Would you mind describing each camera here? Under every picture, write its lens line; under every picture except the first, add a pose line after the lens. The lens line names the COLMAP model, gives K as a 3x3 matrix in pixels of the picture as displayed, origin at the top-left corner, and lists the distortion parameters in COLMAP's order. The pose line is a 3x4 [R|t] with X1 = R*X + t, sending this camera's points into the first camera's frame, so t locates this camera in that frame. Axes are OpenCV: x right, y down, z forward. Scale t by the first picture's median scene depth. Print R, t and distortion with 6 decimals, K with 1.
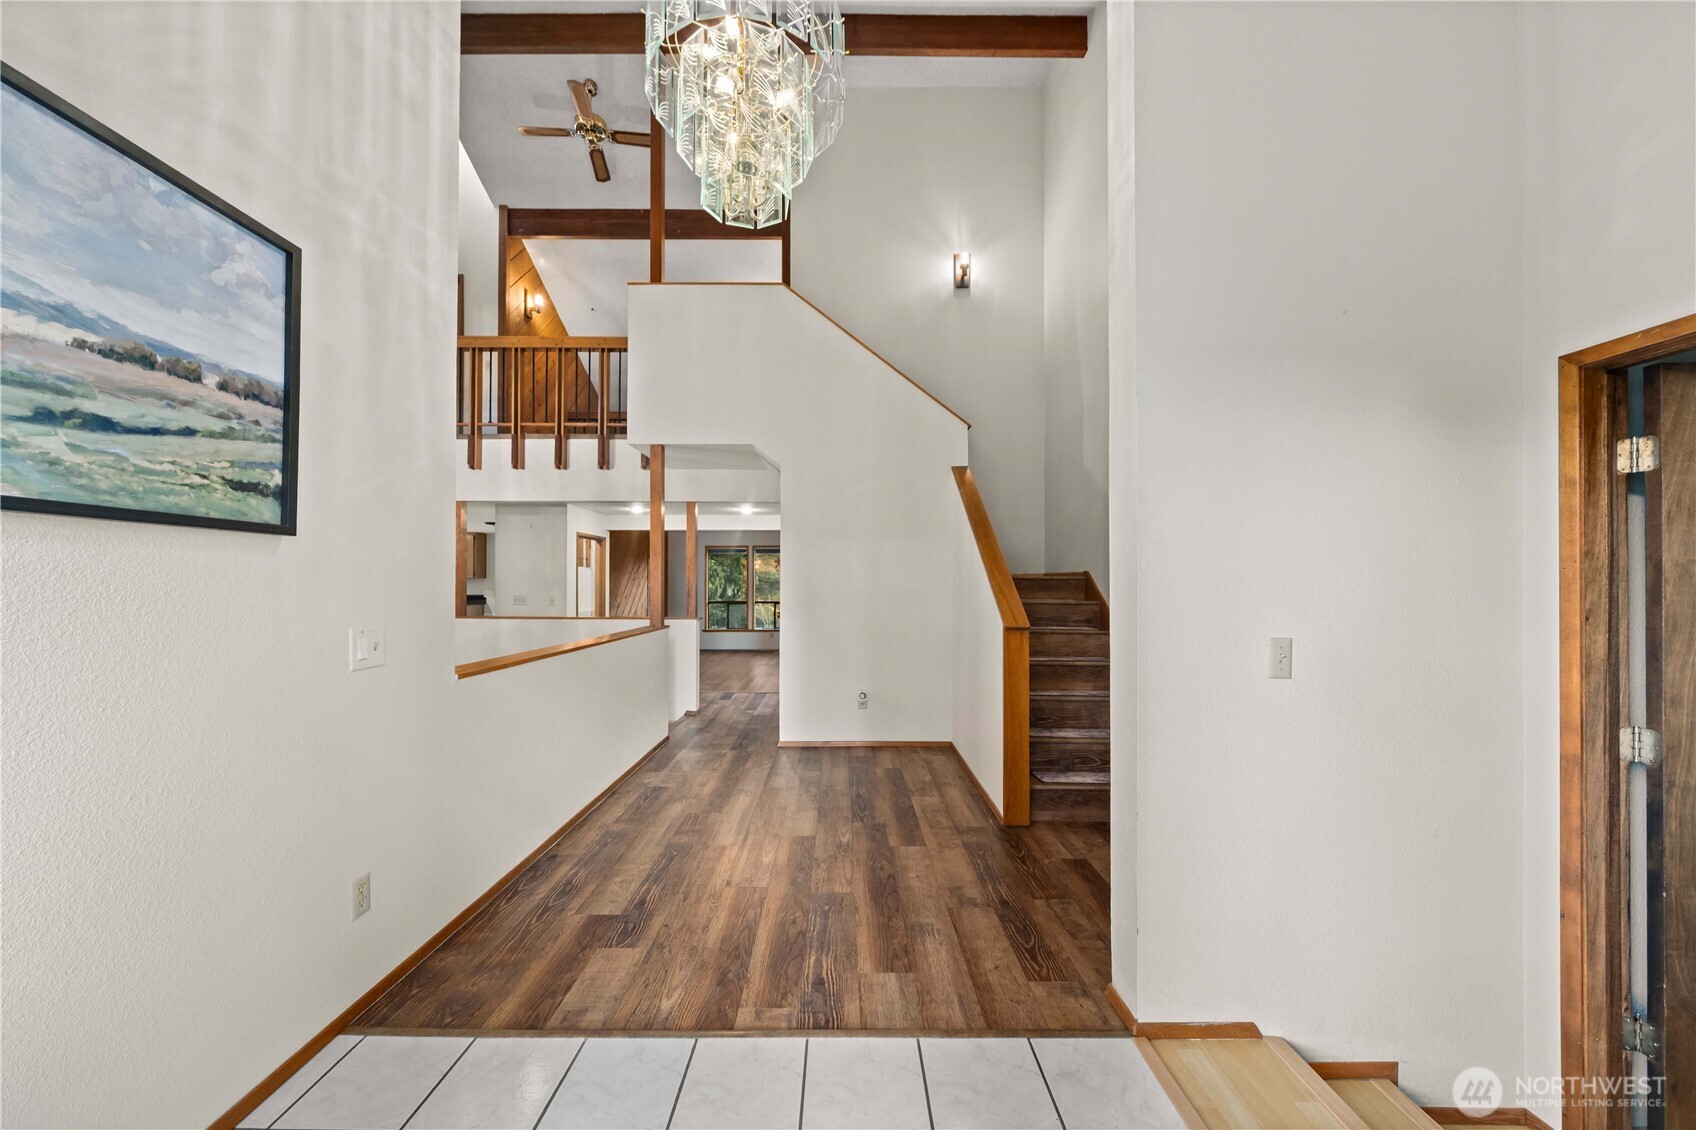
lens RADIAL K [[592.2, 0, 840.3], [0, 592.2, 575.6], [0, 0, 1]] dist [-0.004705, -0.000067]
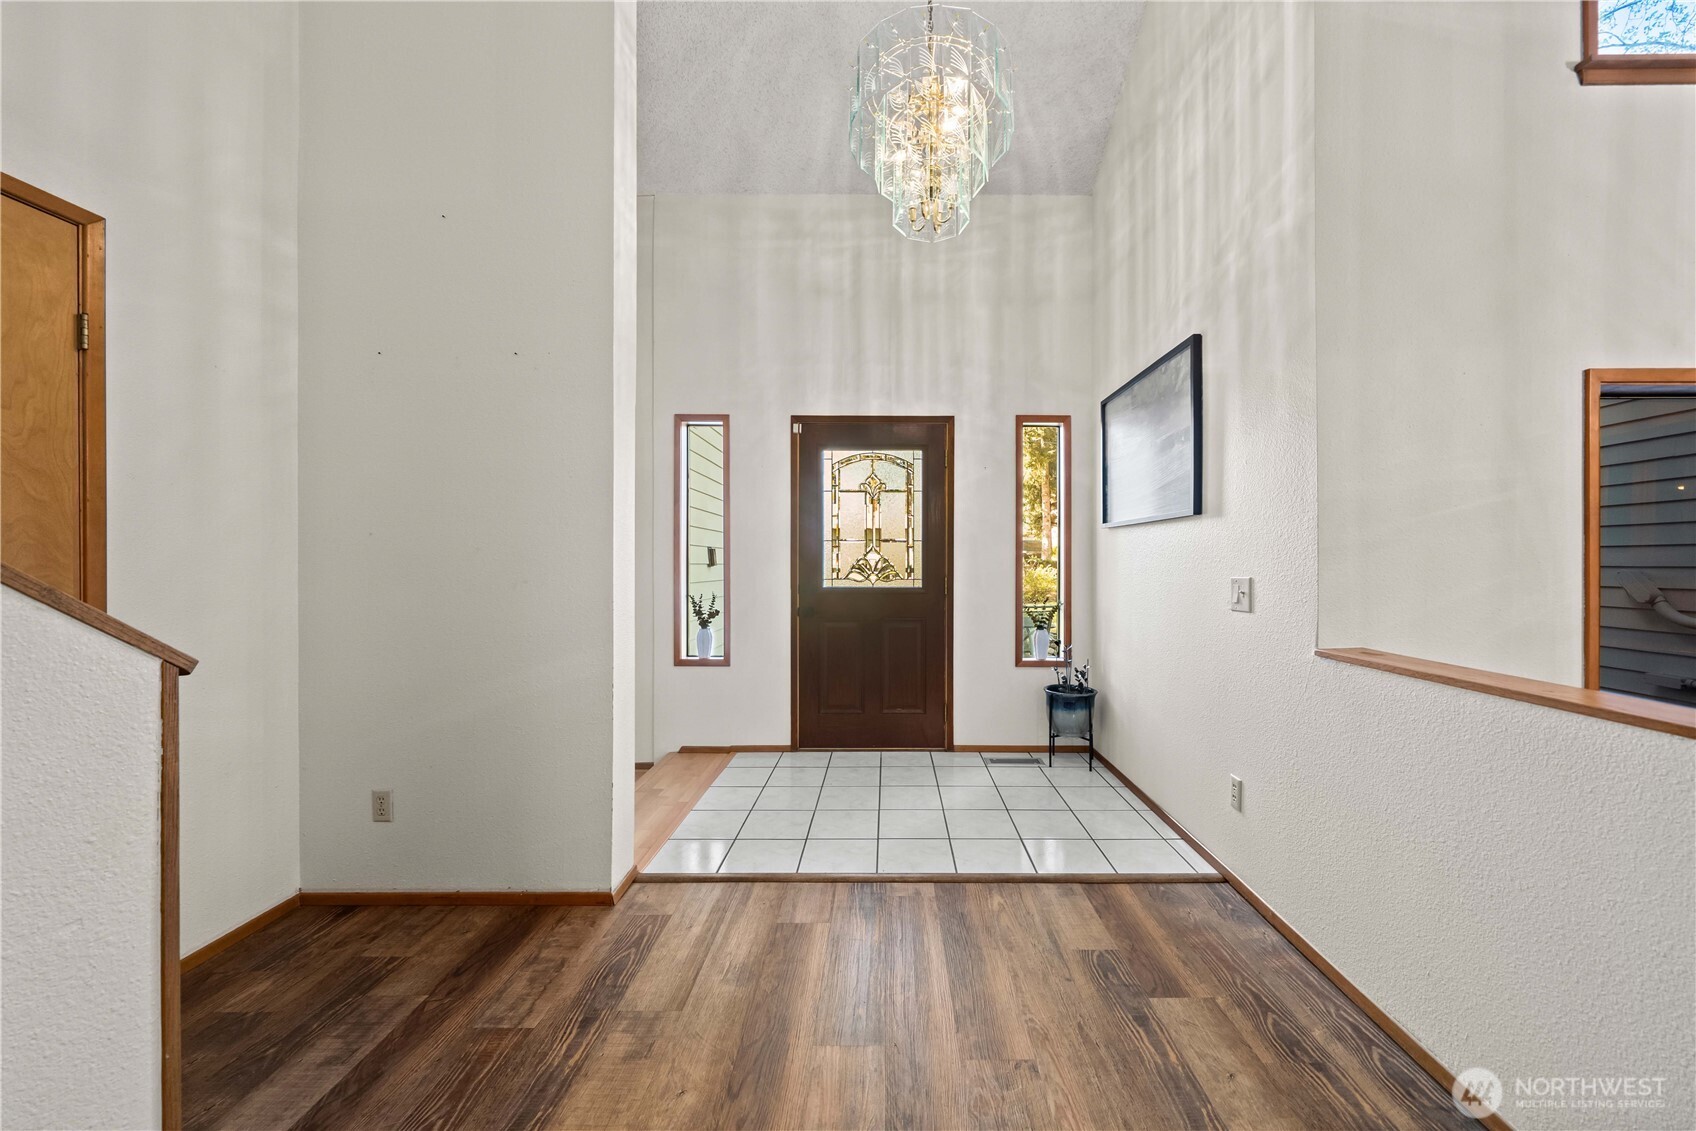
lens RADIAL K [[592.2, 0, 840.3], [0, 592.2, 576.1], [0, 0, 1]] dist [-0.004705, -0.000067]
pose [[-0.997329, -0.002887, 0.072985, -0.065789], [-0.002188, 0.999951, 0.009657, 0.072339], [-0.073010, 0.009472, -0.997286, 2.225788]]
